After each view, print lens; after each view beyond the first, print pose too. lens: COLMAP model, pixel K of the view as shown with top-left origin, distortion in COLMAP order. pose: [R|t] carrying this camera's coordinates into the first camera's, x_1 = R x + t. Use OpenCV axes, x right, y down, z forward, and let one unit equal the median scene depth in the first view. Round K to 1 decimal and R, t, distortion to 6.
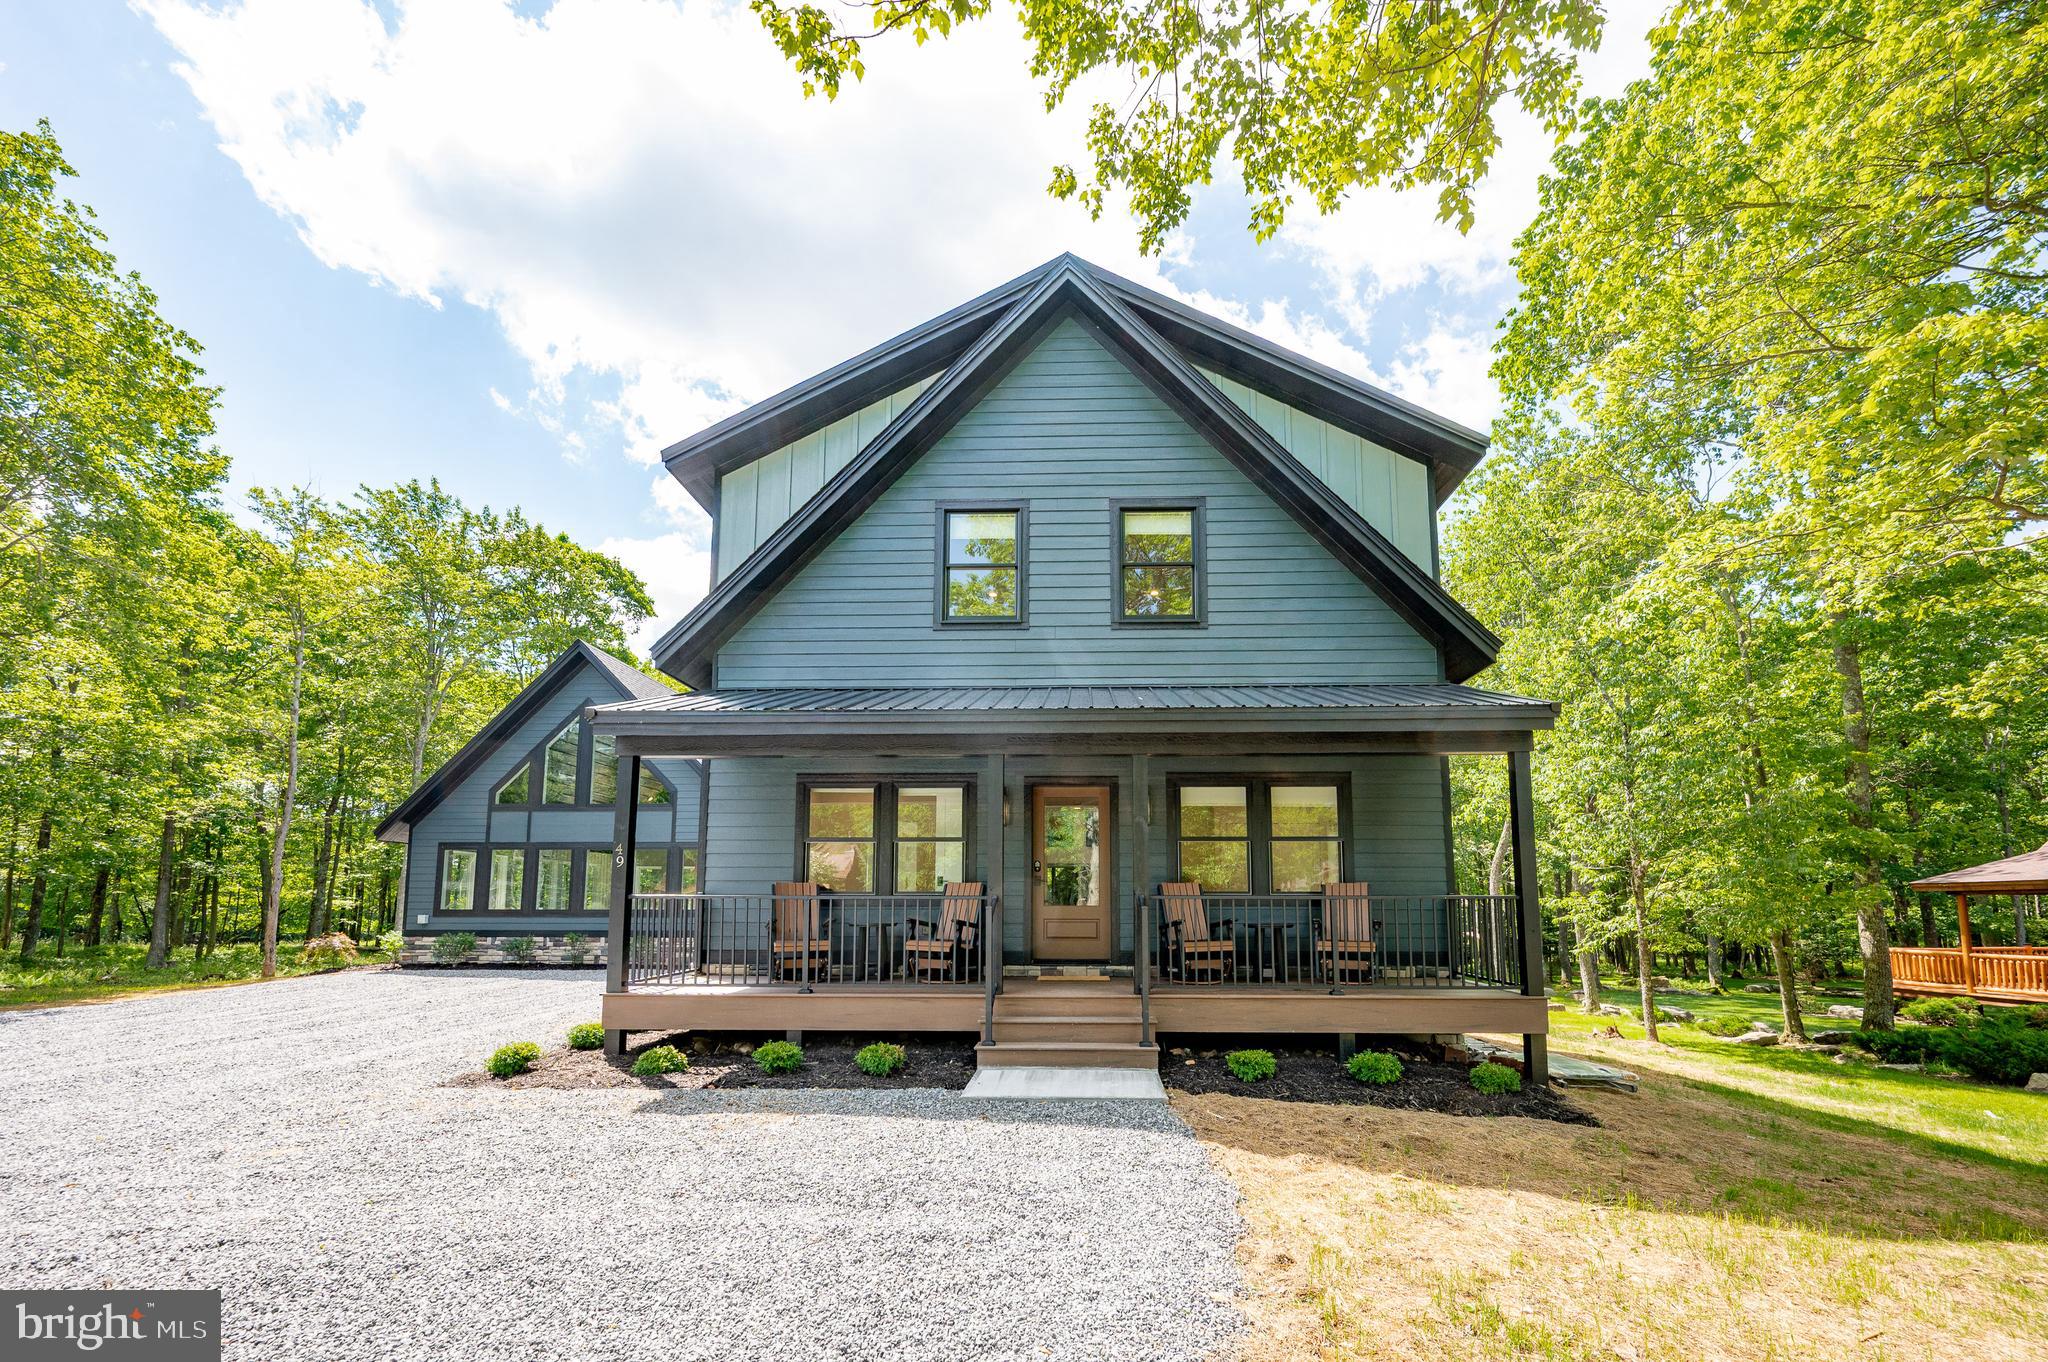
lens RADIAL K [[811.6, 0, 1038.1], [0, 811.6, 841.7], [0, 0, 1]] dist [-0.007476, -0.000921]
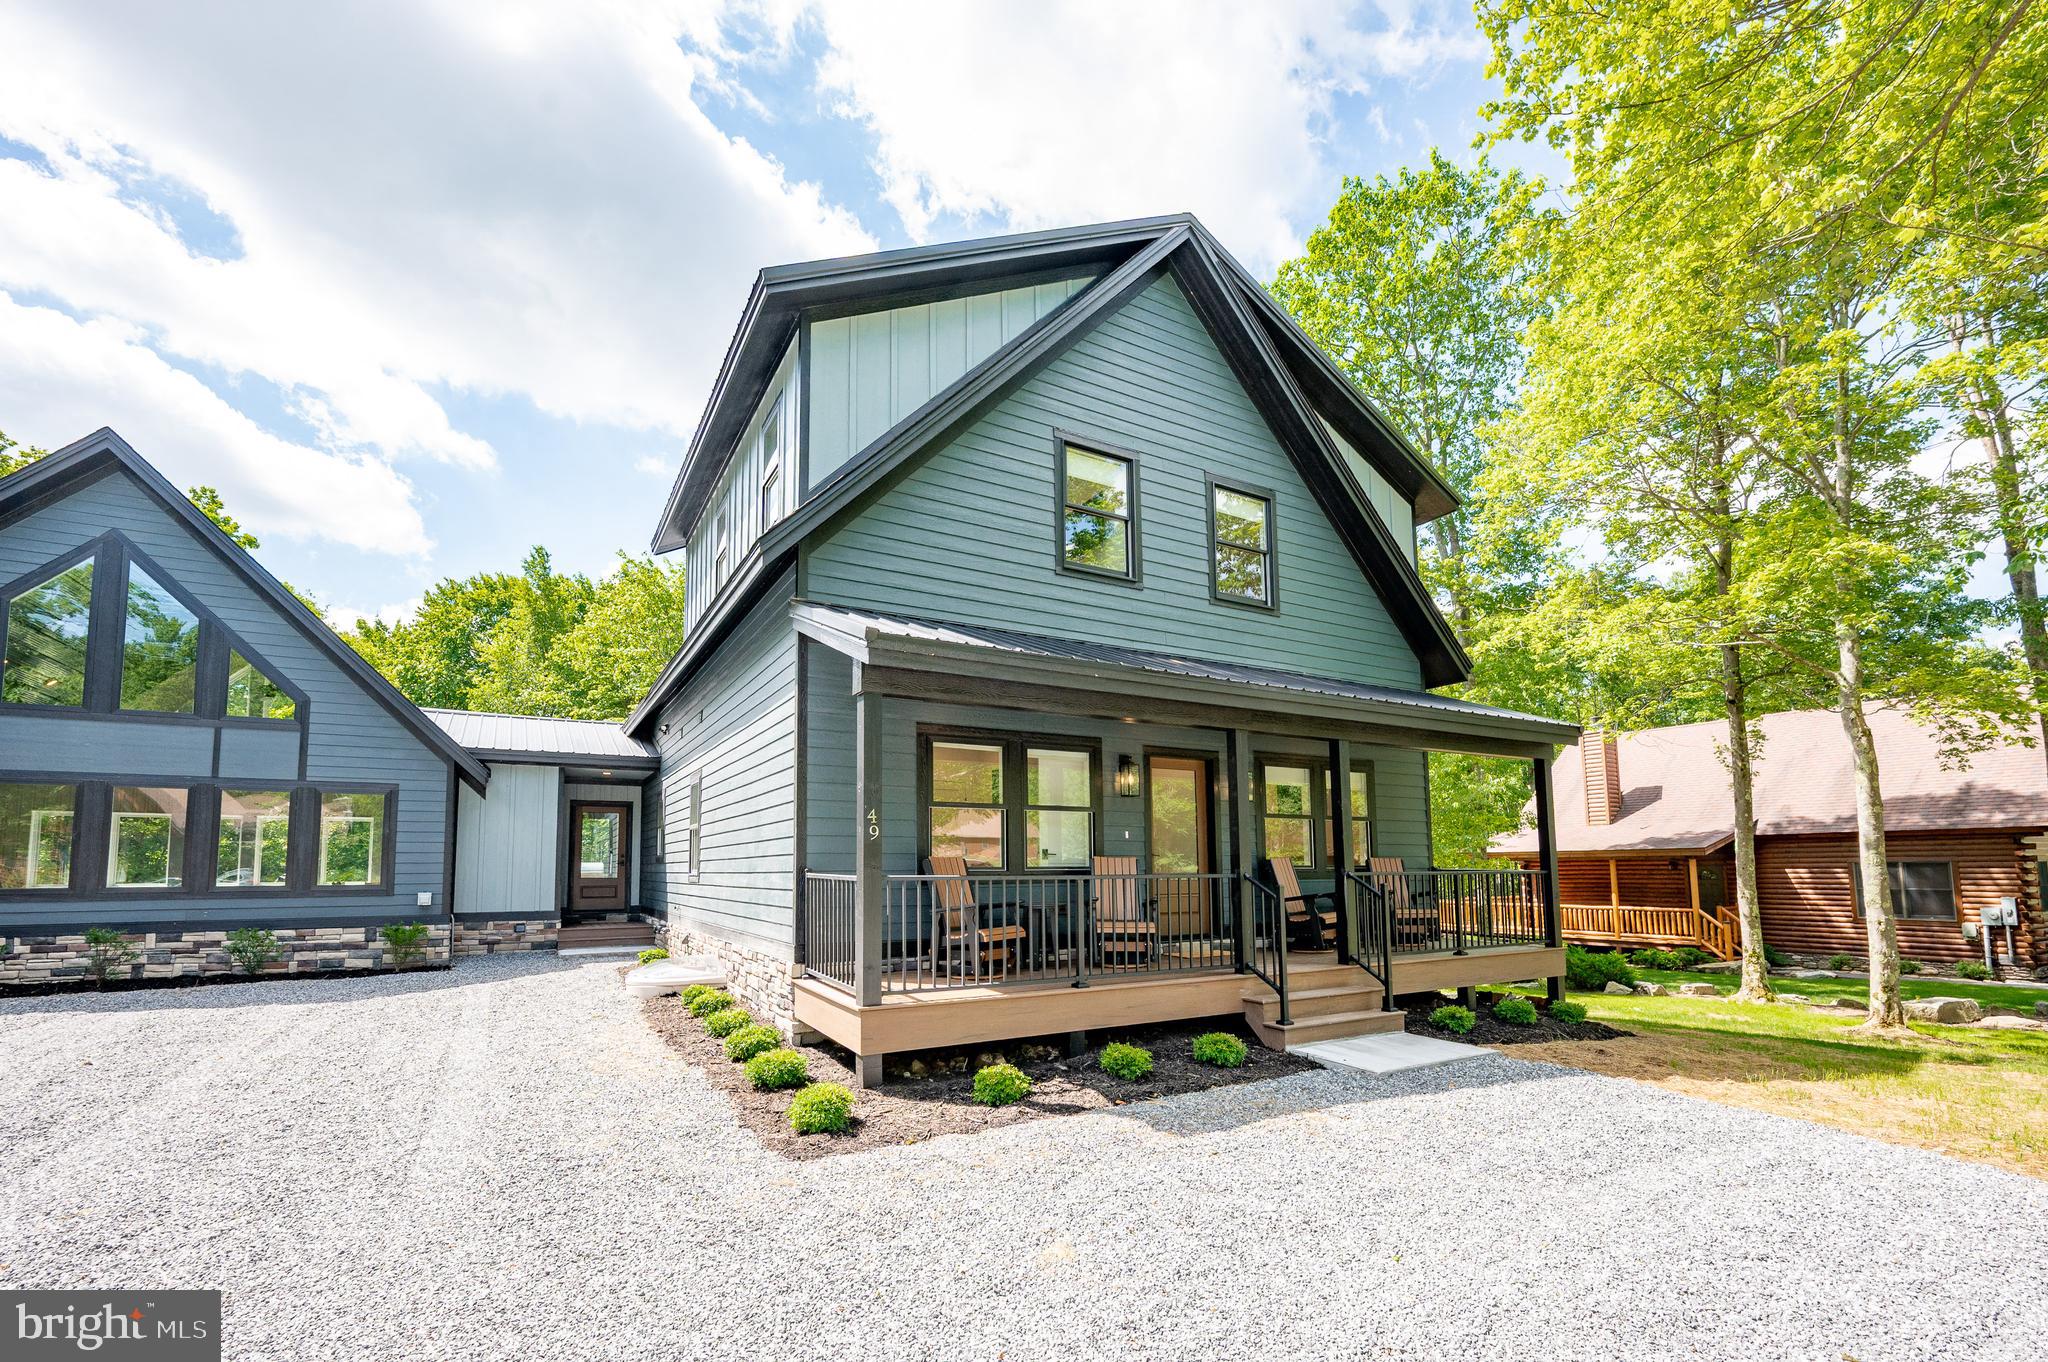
lens RADIAL K [[898.4, 0, 1060.8], [0, 898.4, 800.8], [0, 0, 1]] dist [-0.007210, 0.001313]
pose [[0.844131, 0.034332, 0.535036, -0.647744], [-0.038136, 0.999265, -0.003952, -0.007213], [-0.534778, -0.017068, 0.844820, 0.156297]]
